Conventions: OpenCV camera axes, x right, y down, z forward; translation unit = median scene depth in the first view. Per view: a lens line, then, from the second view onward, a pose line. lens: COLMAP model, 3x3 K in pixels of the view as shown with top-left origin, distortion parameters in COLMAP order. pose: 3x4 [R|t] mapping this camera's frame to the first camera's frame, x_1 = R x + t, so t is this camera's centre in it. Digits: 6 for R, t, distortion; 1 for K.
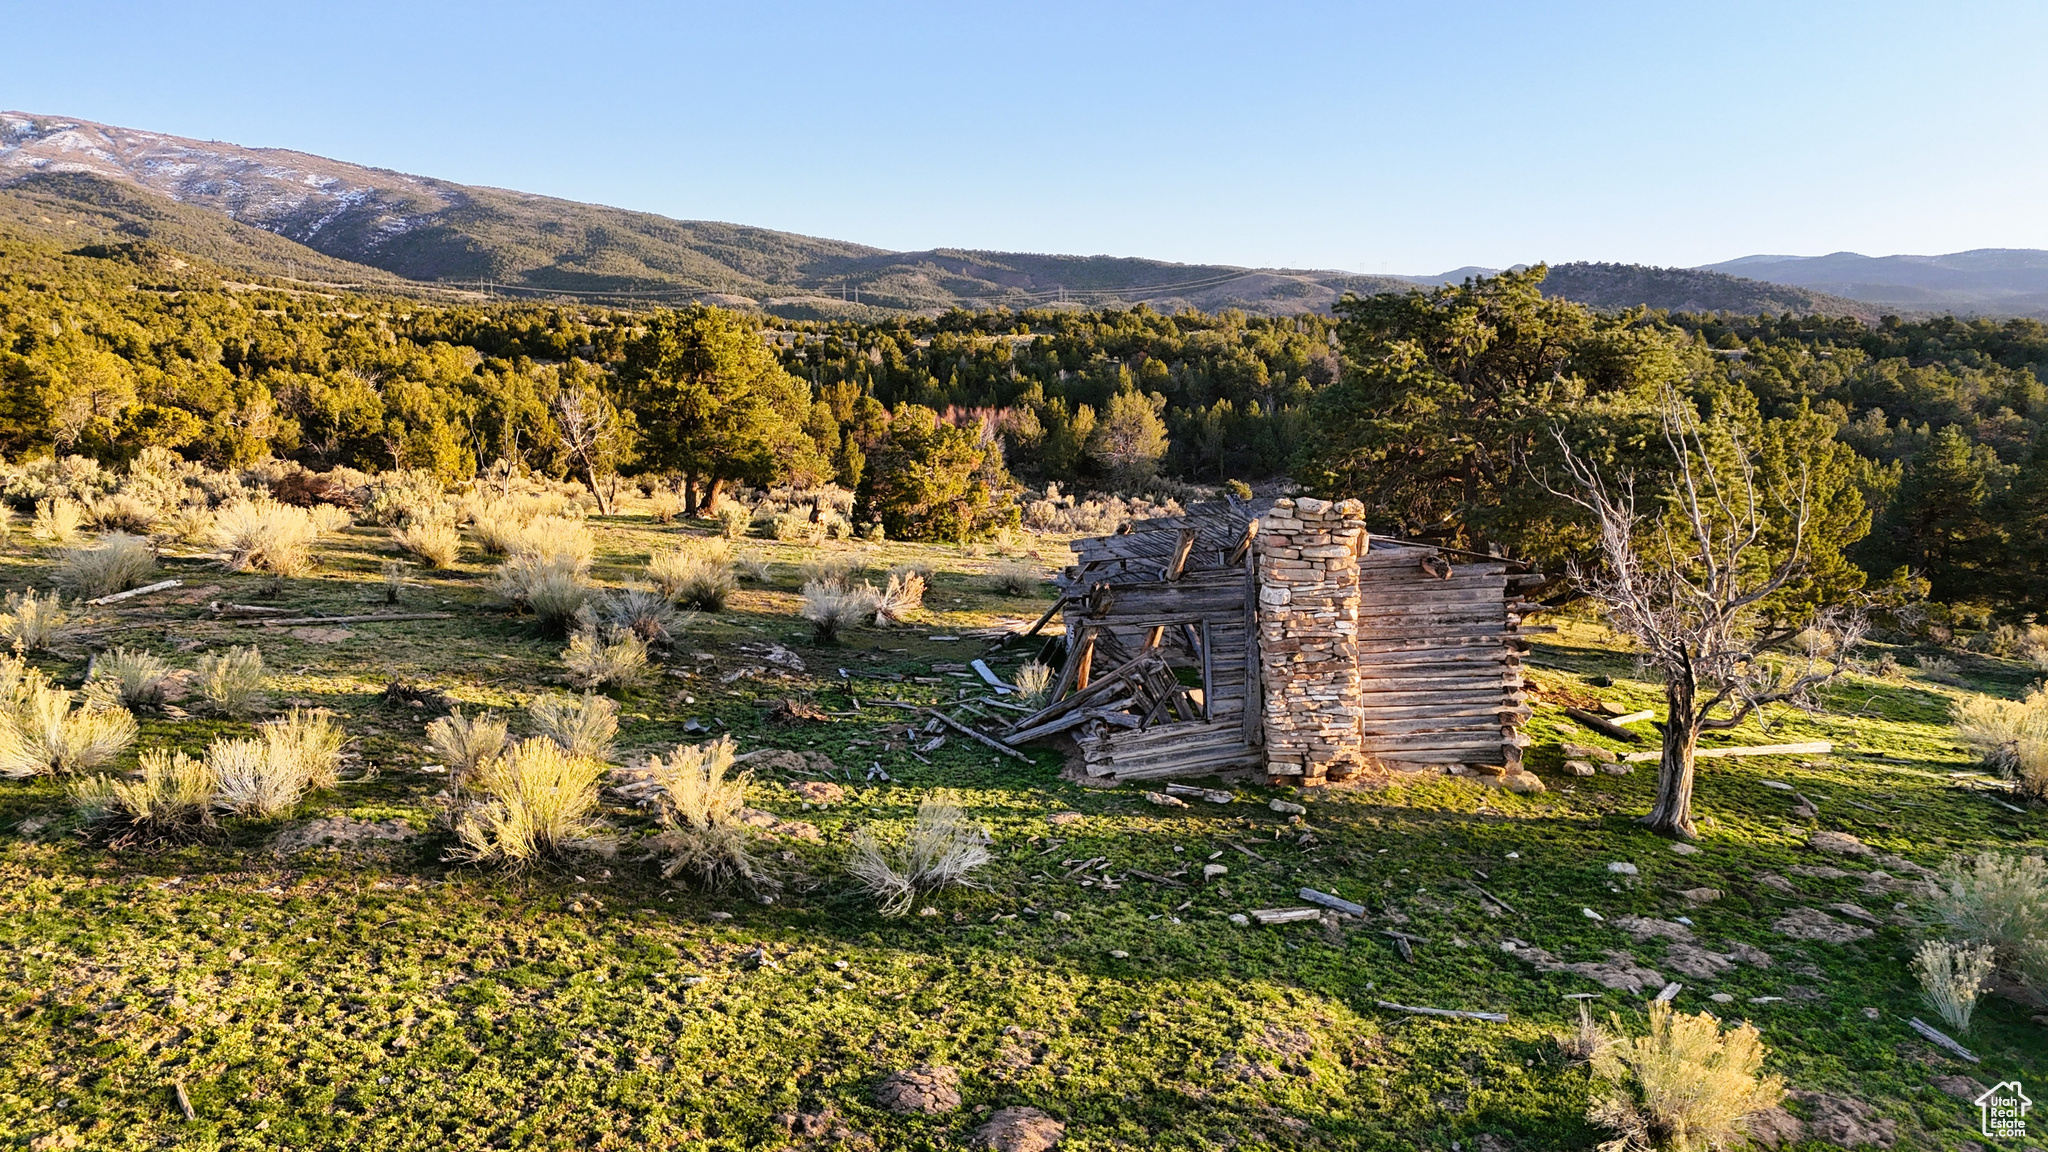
lens RADIAL K [[1496.3, 0, 1026.3], [0, 1496.3, 575.1], [0, 0, 1]] dist [0.073401, -0.066503]
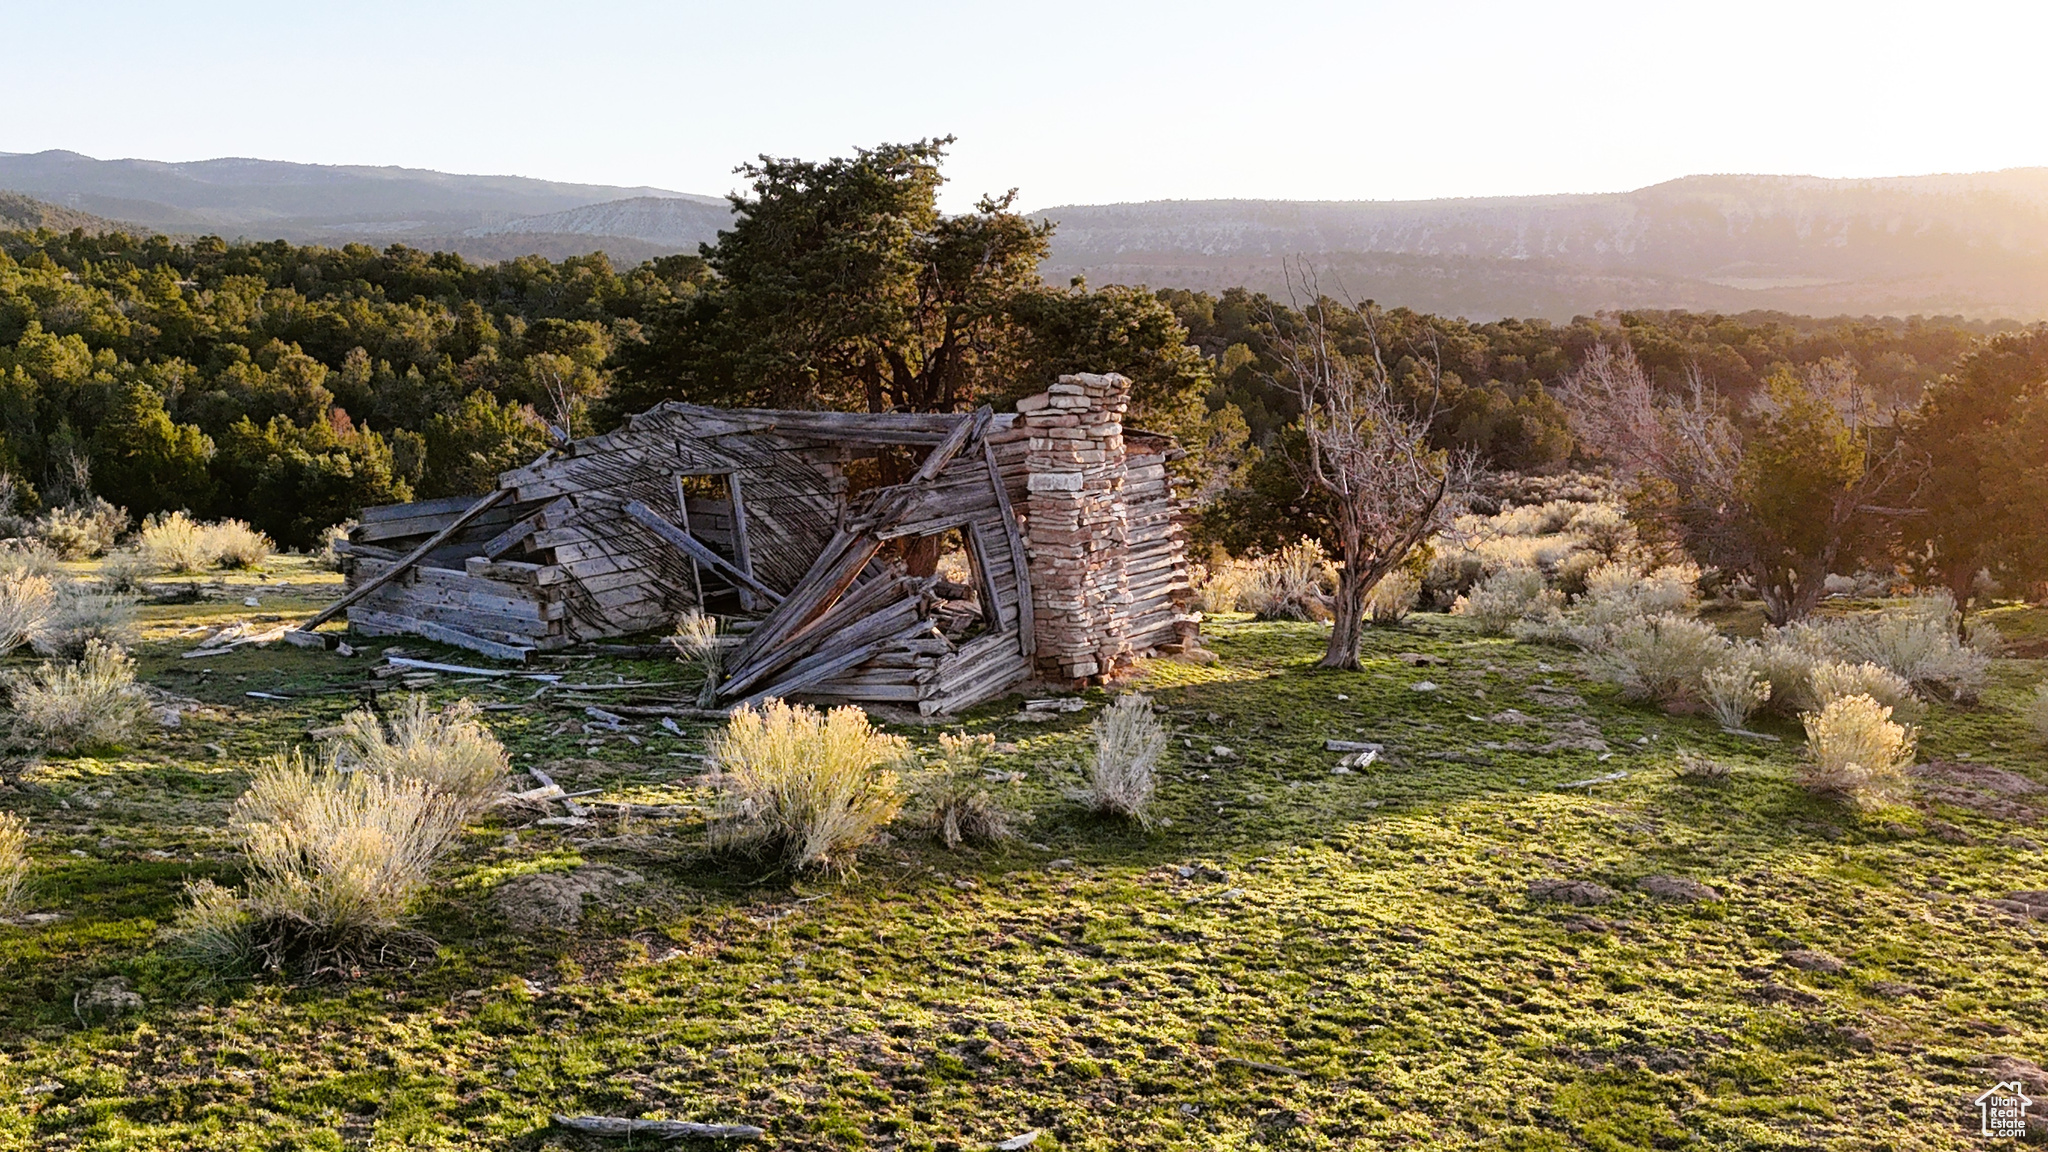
lens RADIAL K [[2111.4, 0, 1027.2], [0, 2111.4, 576.1], [0, 0, 1]] dist [0.142047, -0.286502]
pose [[0.616567, -0.100013, 0.780924, -0.065587], [0.108841, 0.993202, 0.041266, 0.001169], [-0.779742, 0.059554, 0.623262, 0.016947]]
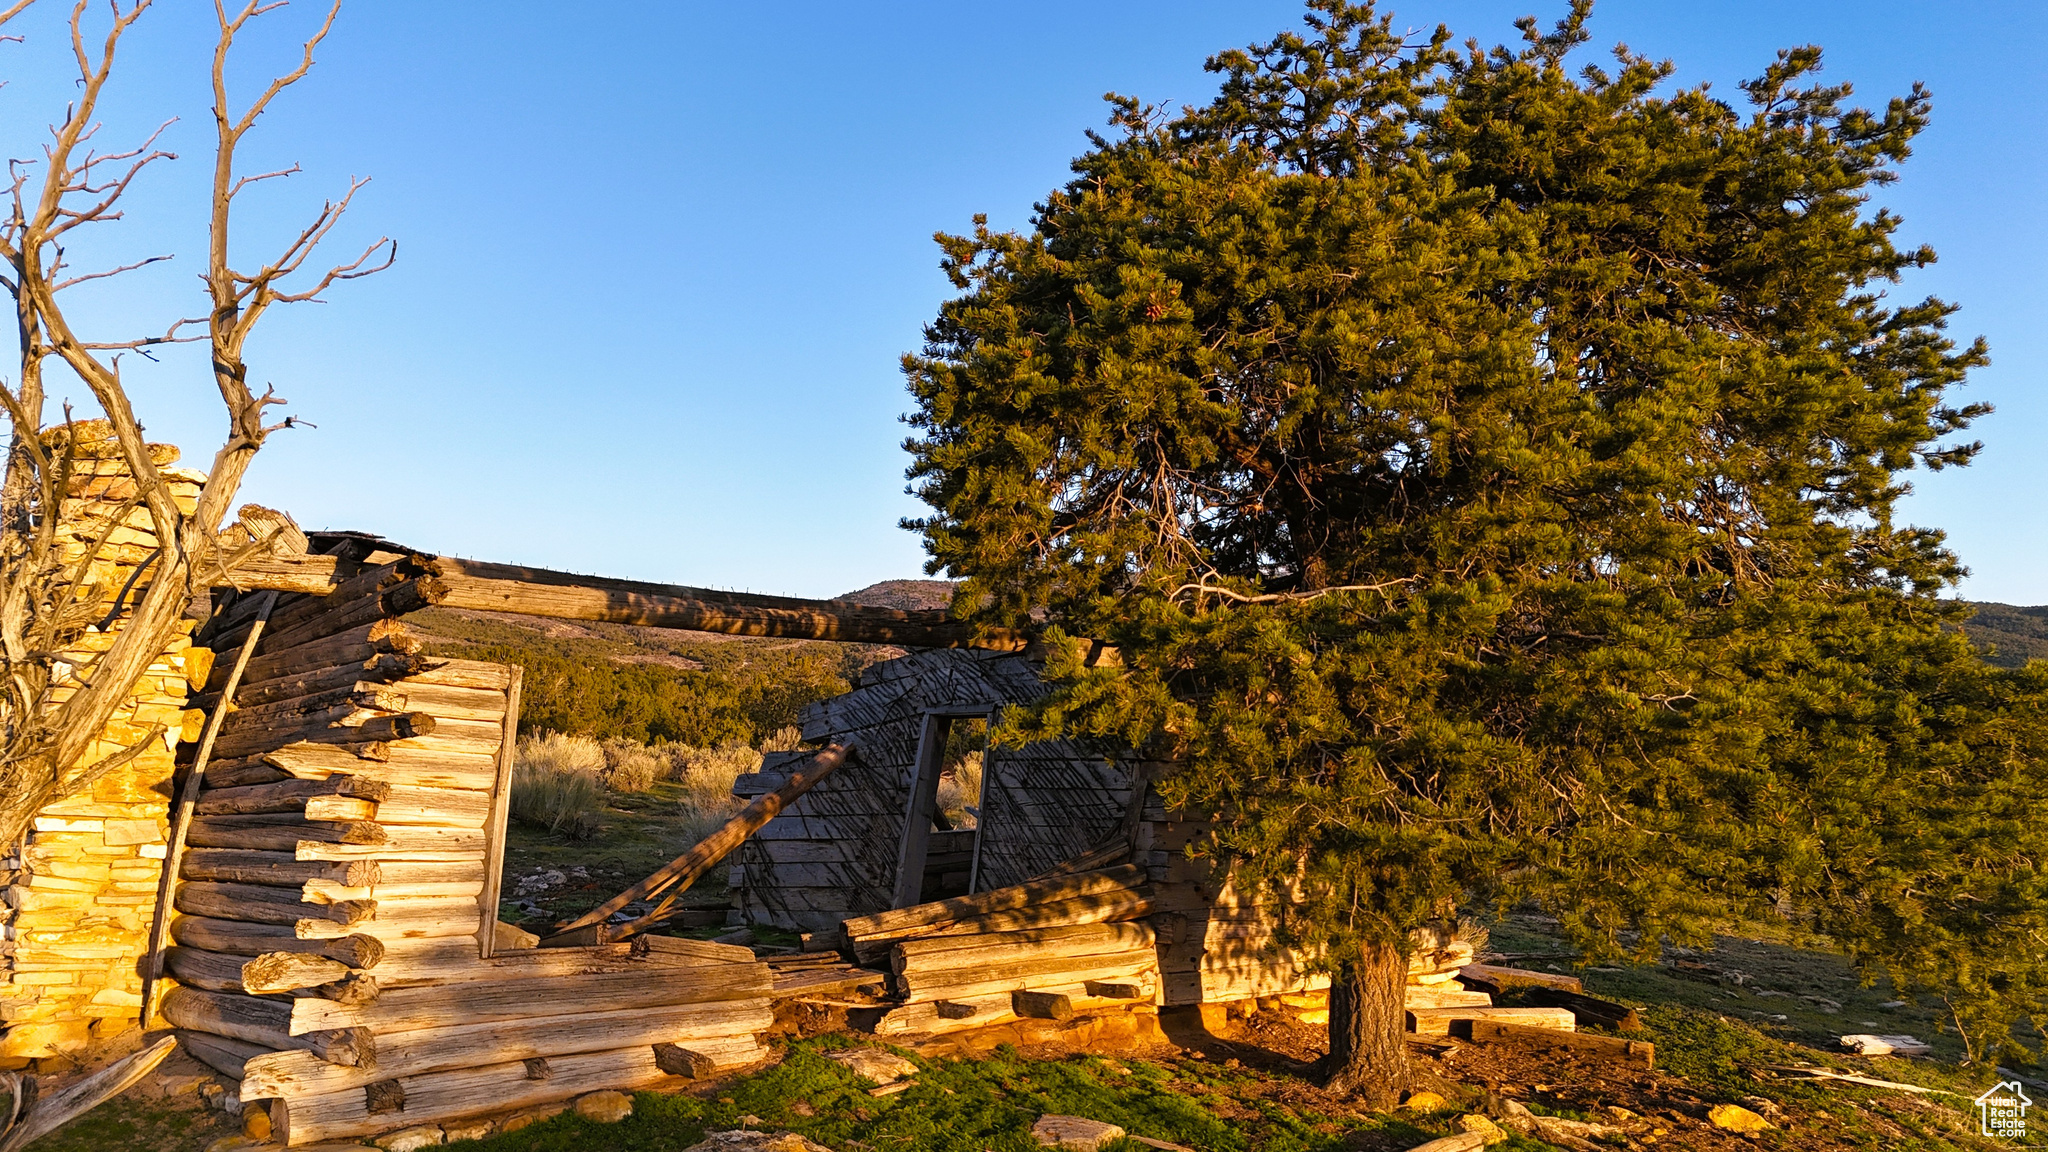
lens RADIAL K [[1489.4, 0, 1043.9], [0, 1489.4, 551.0], [0, 0, 1]] dist [0.078181, -0.069263]
pose [[0.700109, -0.101898, -0.706727, 0.055919], [-0.100900, 0.965715, -0.239195, 0.005302], [0.706871, 0.238771, 0.665825, 0.068728]]
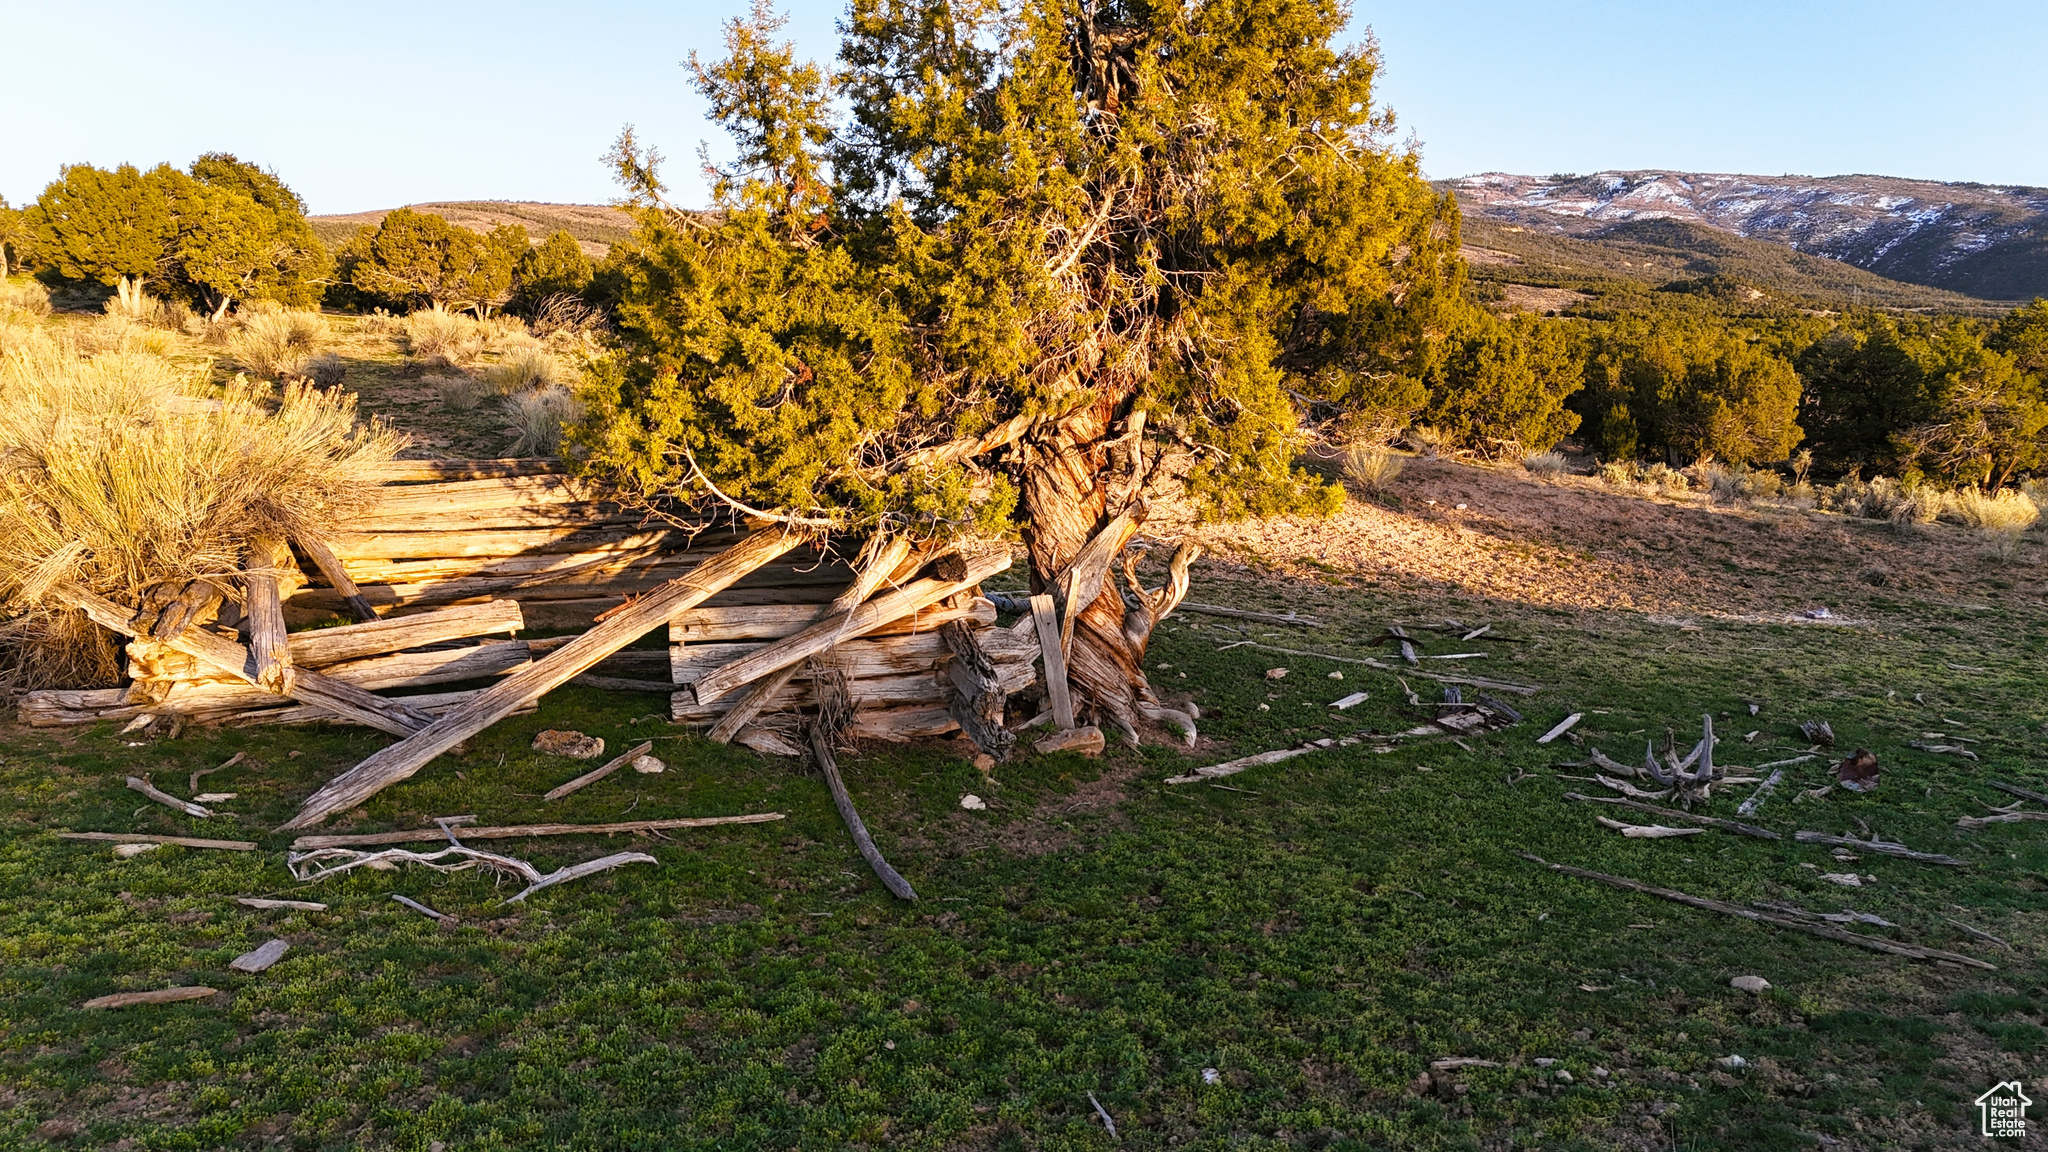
lens RADIAL K [[1496.3, 0, 1026.3], [0, 1496.3, 575.1], [0, 0, 1]] dist [0.073401, -0.066503]
pose [[0.601078, 0.098939, -0.793043, -0.181764], [-0.115398, 0.992653, 0.036377, -0.006339], [0.790816, 0.069650, 0.608079, 0.126314]]
